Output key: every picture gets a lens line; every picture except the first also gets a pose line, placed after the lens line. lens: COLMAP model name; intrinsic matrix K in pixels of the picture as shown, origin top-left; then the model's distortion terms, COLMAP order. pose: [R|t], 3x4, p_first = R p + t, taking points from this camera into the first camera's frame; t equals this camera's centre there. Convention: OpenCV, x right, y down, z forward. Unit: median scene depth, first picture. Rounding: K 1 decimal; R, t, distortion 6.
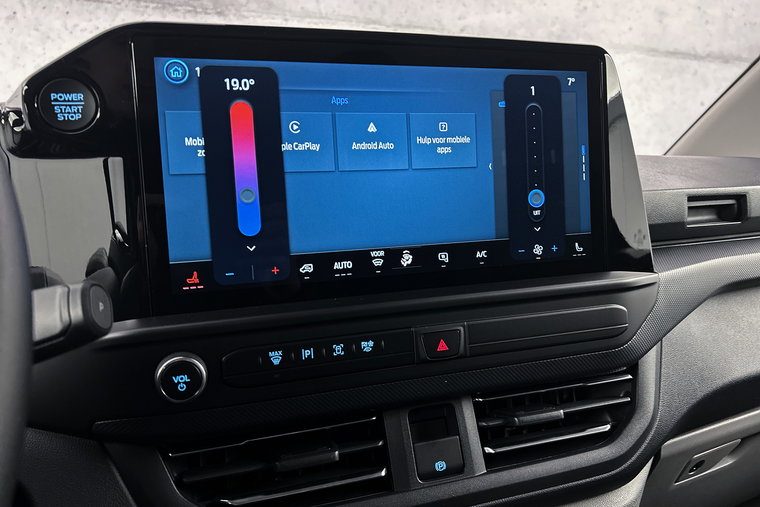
lens RADIAL K [[561.1, 0, 386.0], [0, 561.1, 248.1], [0, 0, 1]] dist [0.025111, -0.040646]
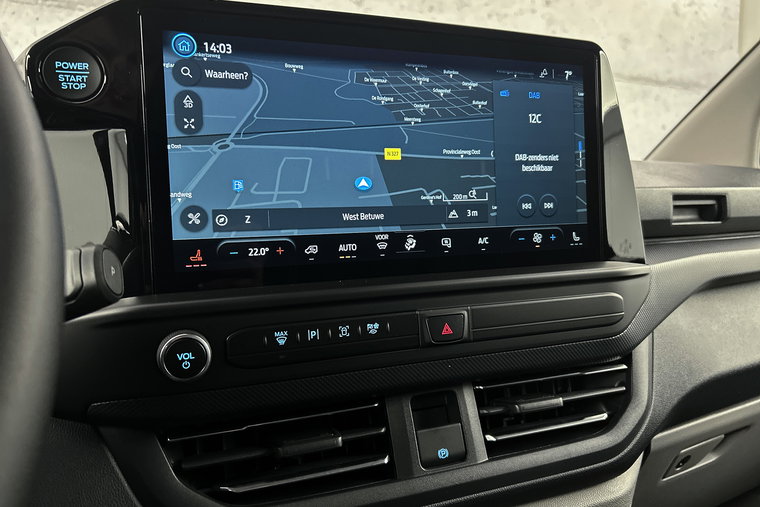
lens RADIAL K [[561.1, 0, 386.9], [0, 561.1, 246.5], [0, 0, 1]] dist [0.025111, -0.040646]
pose [[0.998357, 0.009798, 0.056455, -0.060562], [-0.007742, 0.999303, -0.036516, 0.061119], [-0.056773, 0.036019, 0.997737, 0.007648]]
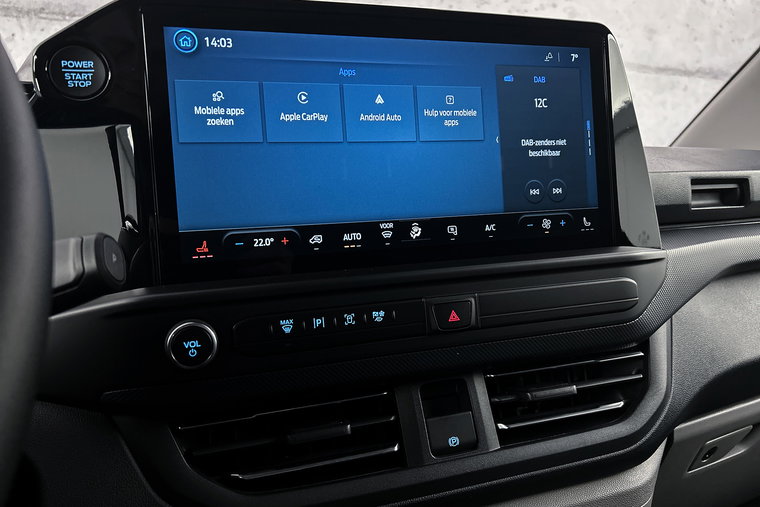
lens RADIAL K [[561.1, 0, 385.0], [0, 561.1, 248.6], [0, 0, 1]] dist [0.025111, -0.040646]
pose [[0.999876, -0.014738, 0.005577, -0.023569], [0.014940, 0.999161, -0.038139, 0.085961], [-0.005011, 0.038217, 0.999257, 0.006554]]
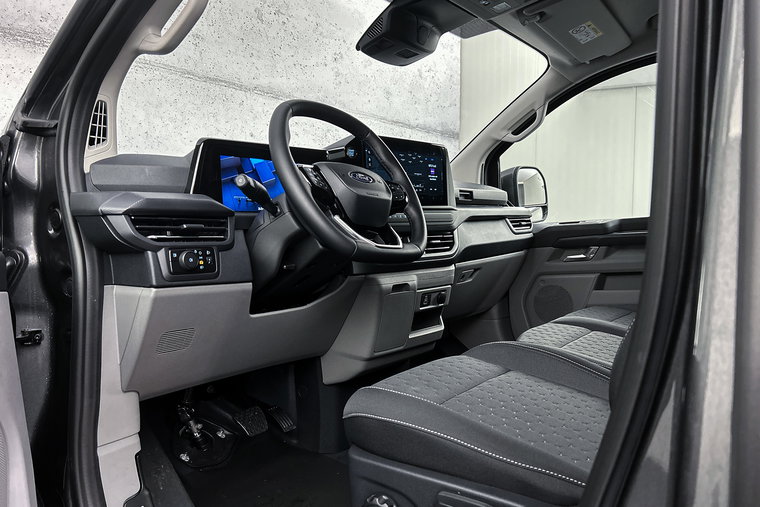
lens RADIAL K [[561.1, 0, 378.4], [0, 561.1, 253.0], [0, 0, 1]] dist [0.025111, -0.040646]
pose [[0.889230, 0.002711, 0.457453, -1.901011], [0.024435, 0.998273, -0.053415, 0.602409], [-0.456808, 0.058676, 0.887628, -2.298243]]
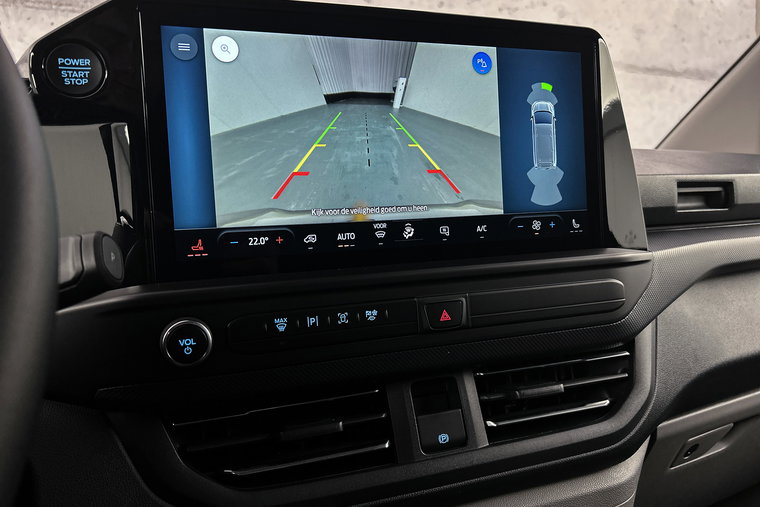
lens RADIAL K [[561.1, 0, 384.7], [0, 561.1, 247.9], [0, 0, 1]] dist [0.025111, -0.040646]
pose [[0.999632, -0.003792, 0.026864, -0.033113], [0.004608, 0.999527, -0.030404, 0.078184], [-0.026736, 0.030517, 0.999177, -0.006494]]
